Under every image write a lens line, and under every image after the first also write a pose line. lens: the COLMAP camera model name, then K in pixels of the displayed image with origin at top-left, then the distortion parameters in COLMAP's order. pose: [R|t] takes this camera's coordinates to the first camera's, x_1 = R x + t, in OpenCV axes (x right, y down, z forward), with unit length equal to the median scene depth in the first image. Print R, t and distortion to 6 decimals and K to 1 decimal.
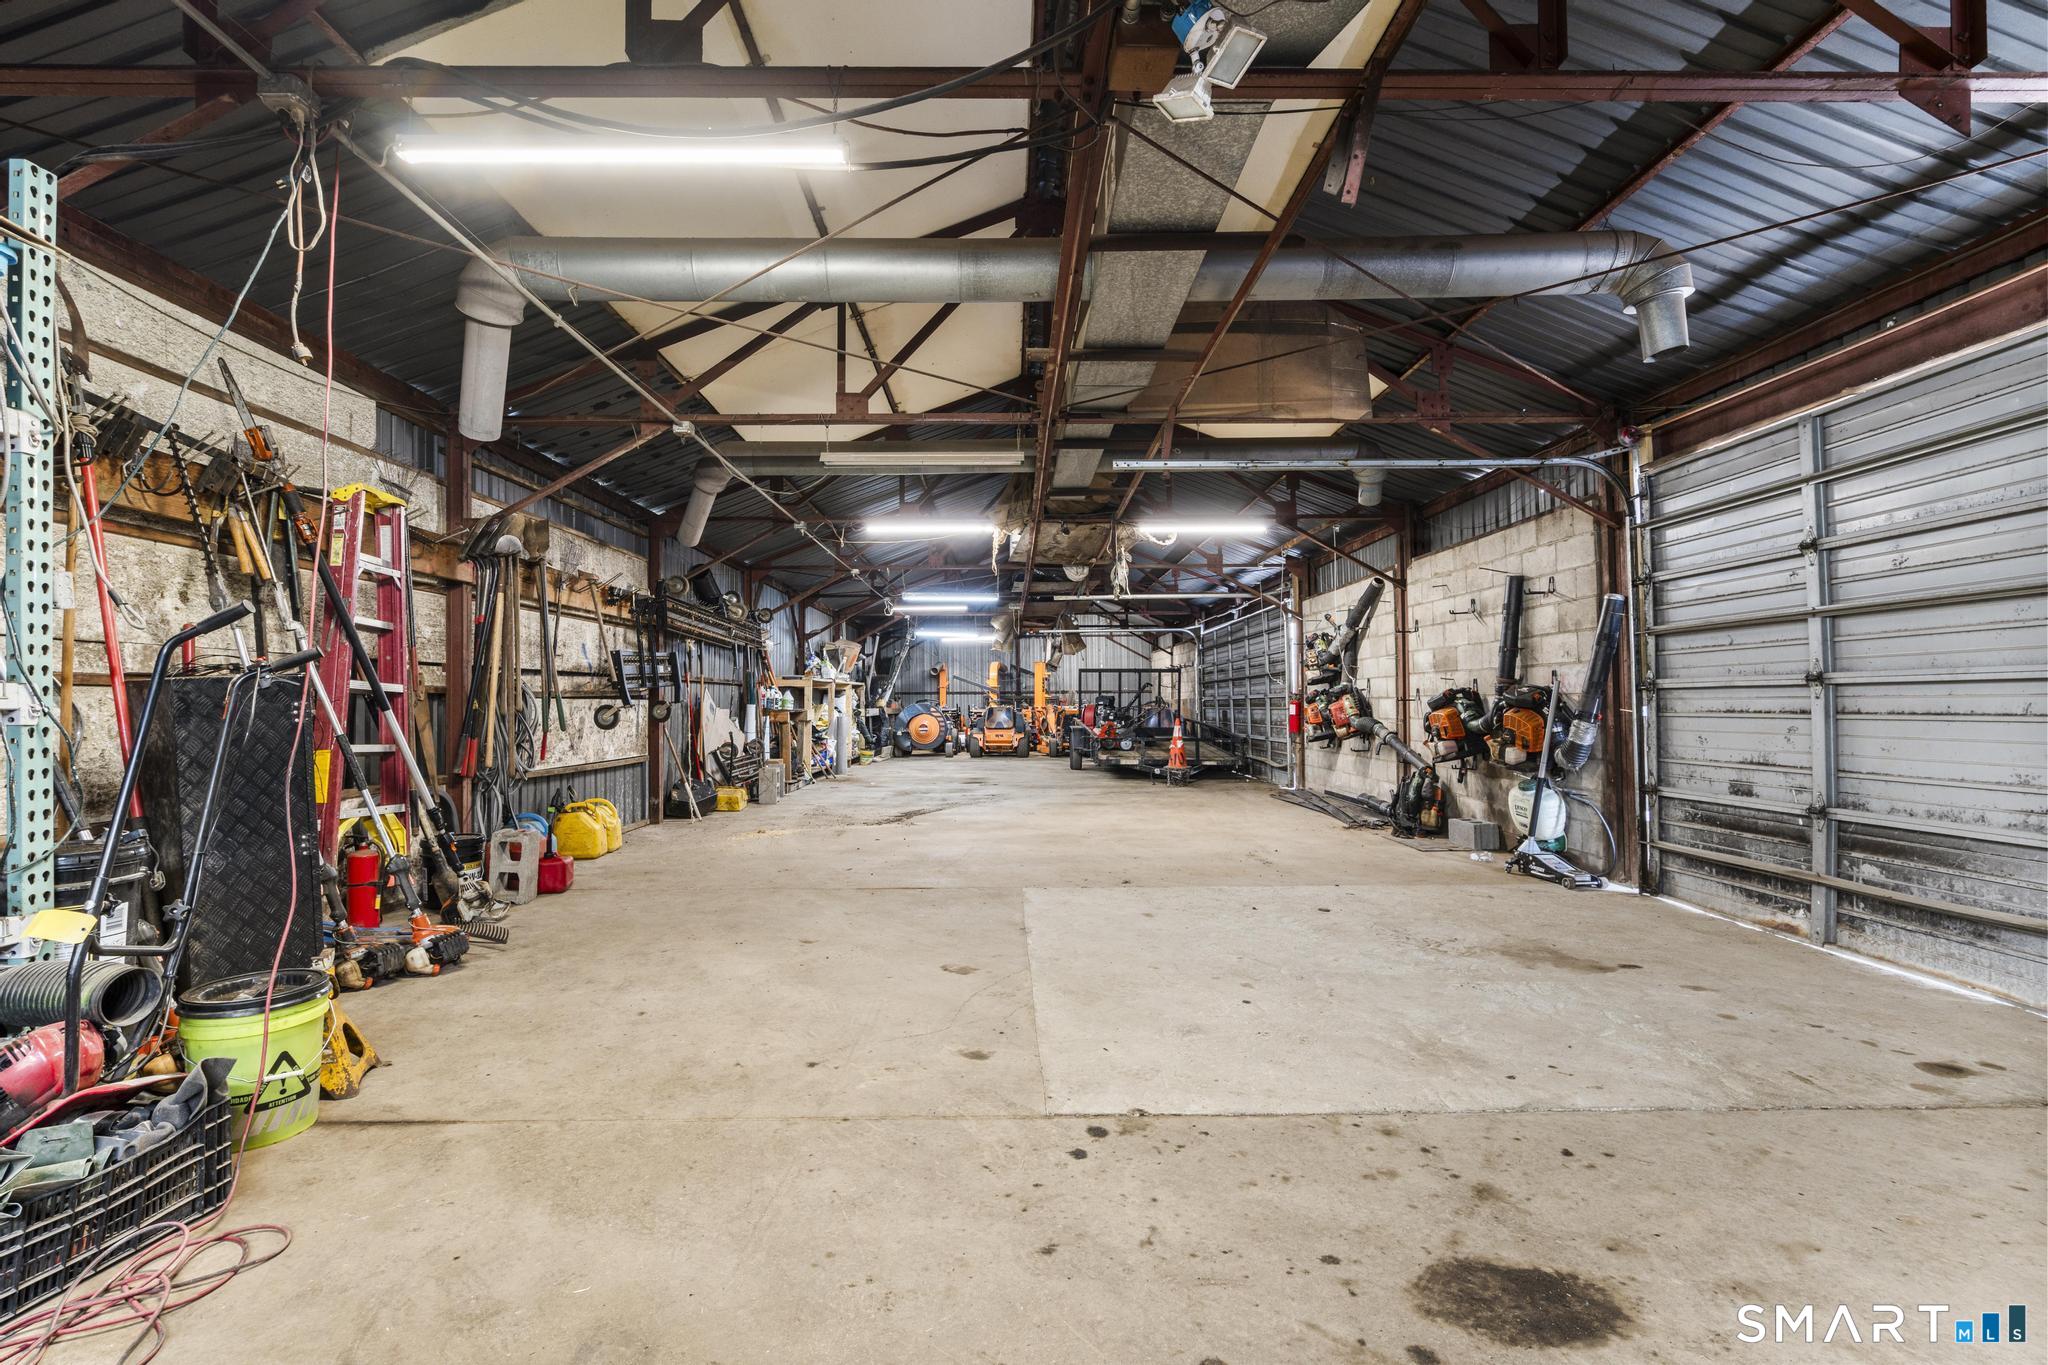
lens RADIAL K [[917.1, 0, 1021.6], [0, 917.1, 686.0], [0, 0, 1]] dist [-0.004949, 0.001122]
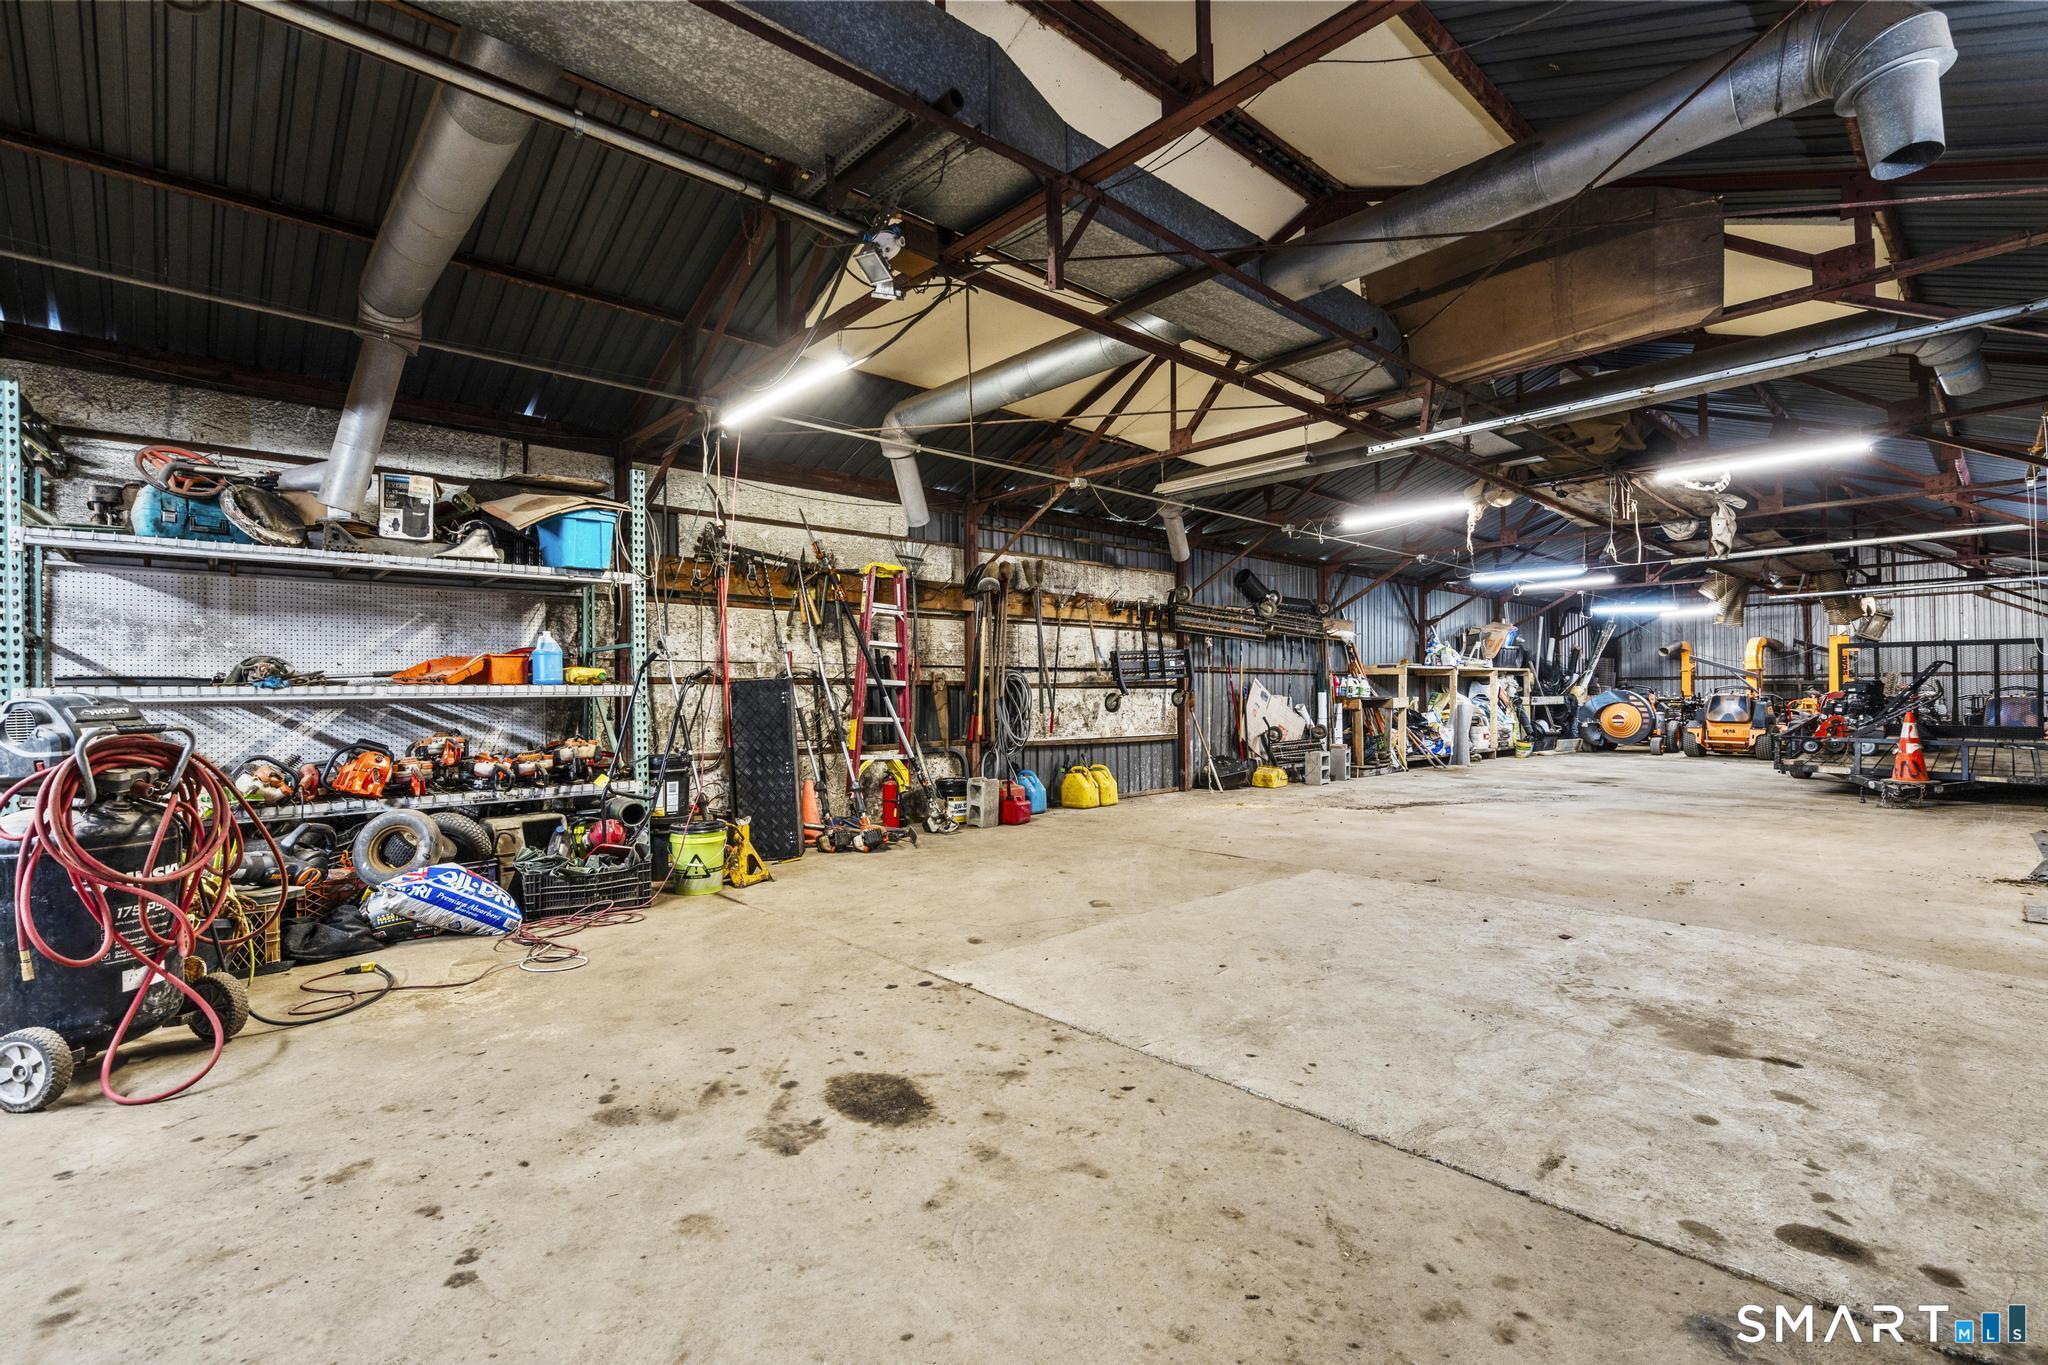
lens RADIAL K [[917.1, 0, 1021.6], [0, 917.1, 686.0], [0, 0, 1]] dist [-0.004949, 0.001122]
pose [[0.663708, -0.004777, -0.747977, 0.846998], [0.015608, 0.999850, 0.007465, -0.002050], [0.747829, -0.016629, 0.663683, 0.091965]]
